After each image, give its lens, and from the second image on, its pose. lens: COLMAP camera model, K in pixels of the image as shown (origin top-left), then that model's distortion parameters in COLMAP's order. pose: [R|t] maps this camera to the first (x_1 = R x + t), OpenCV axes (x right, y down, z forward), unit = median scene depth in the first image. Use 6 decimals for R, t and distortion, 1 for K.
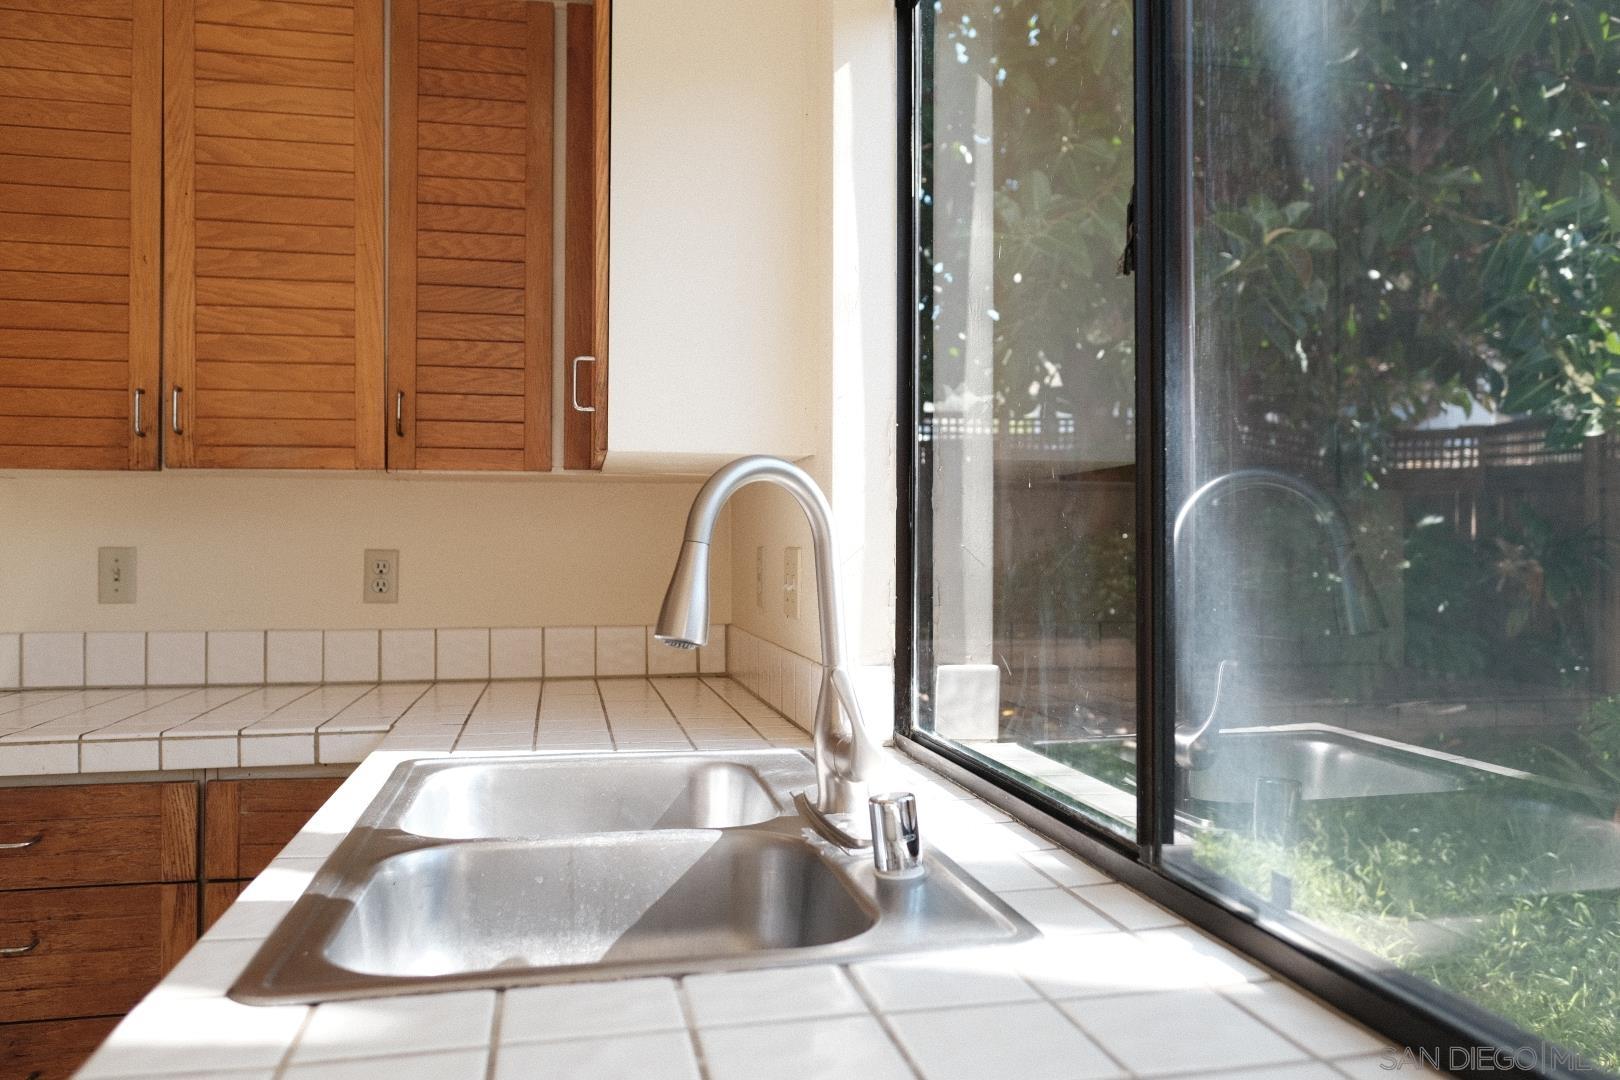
lens RADIAL K [[1133.4, 0, 807.3], [0, 1133.4, 540.1], [0, 0, 1]] dist [-0.016044, 0.007476]
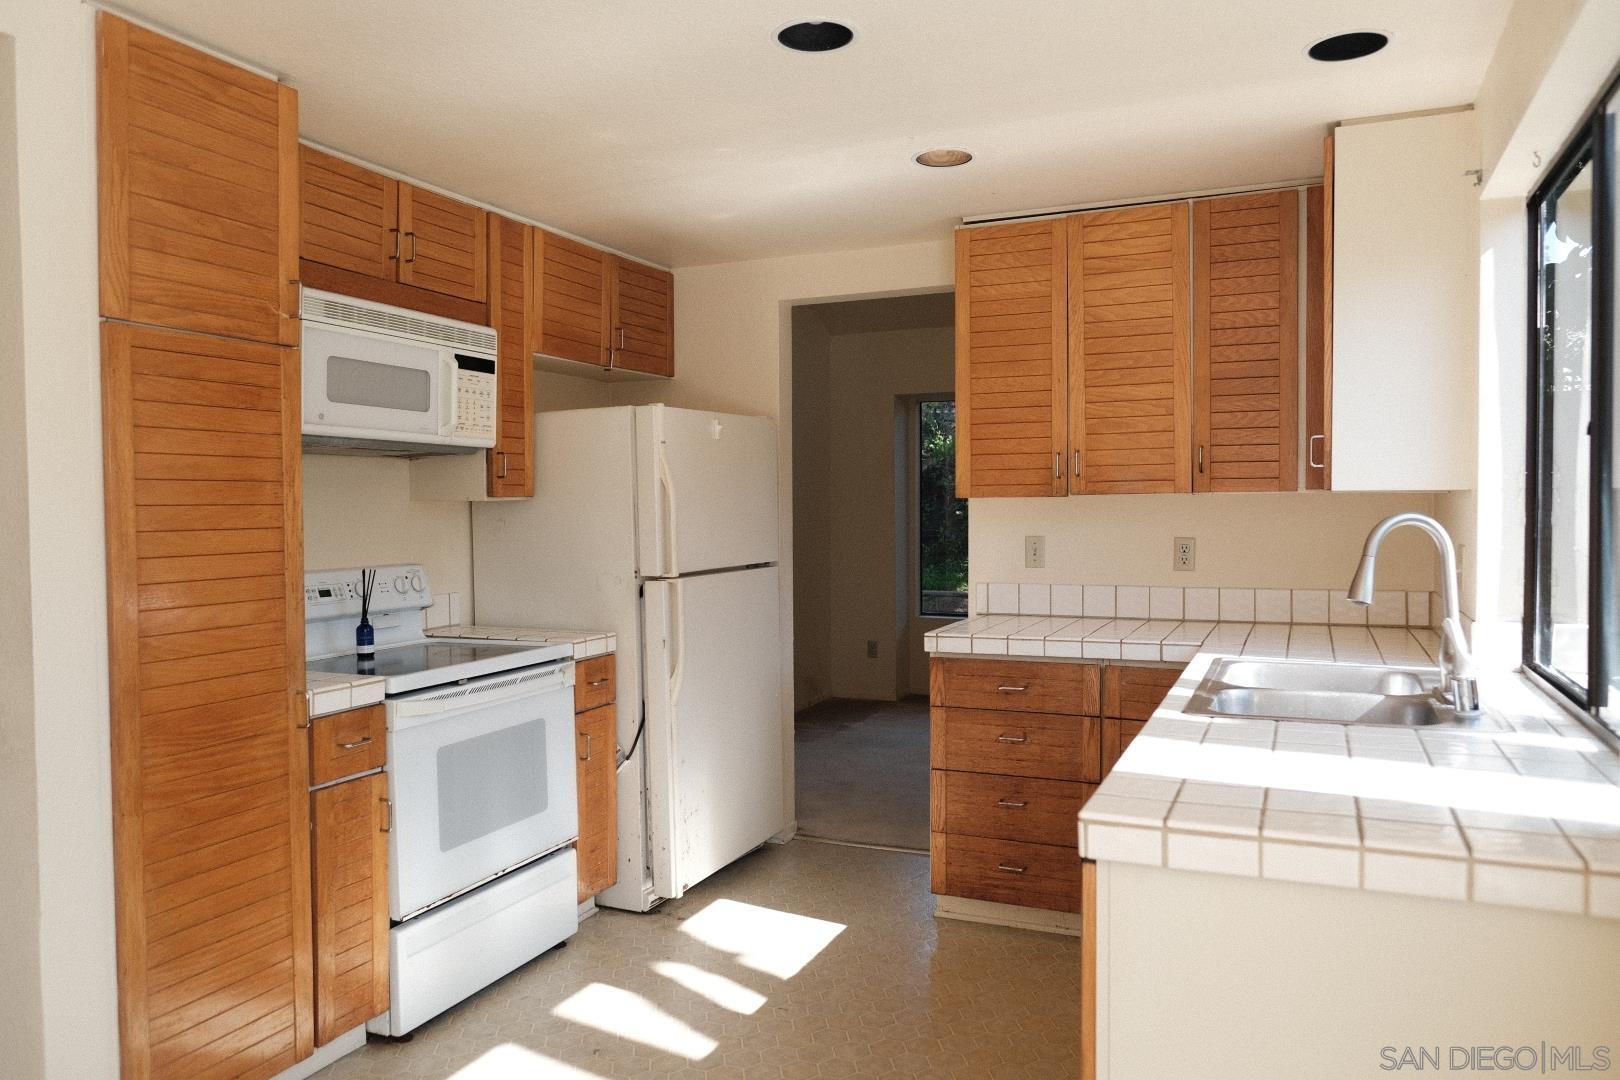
lens RADIAL K [[1133.4, 0, 806.1], [0, 1133.4, 539.4], [0, 0, 1]] dist [-0.016044, 0.007476]
pose [[0.805765, 0.009198, -0.592163, 0.164256], [0.015613, 0.999202, 0.036765, -0.066338], [0.592029, -0.038869, 0.804979, -0.712844]]
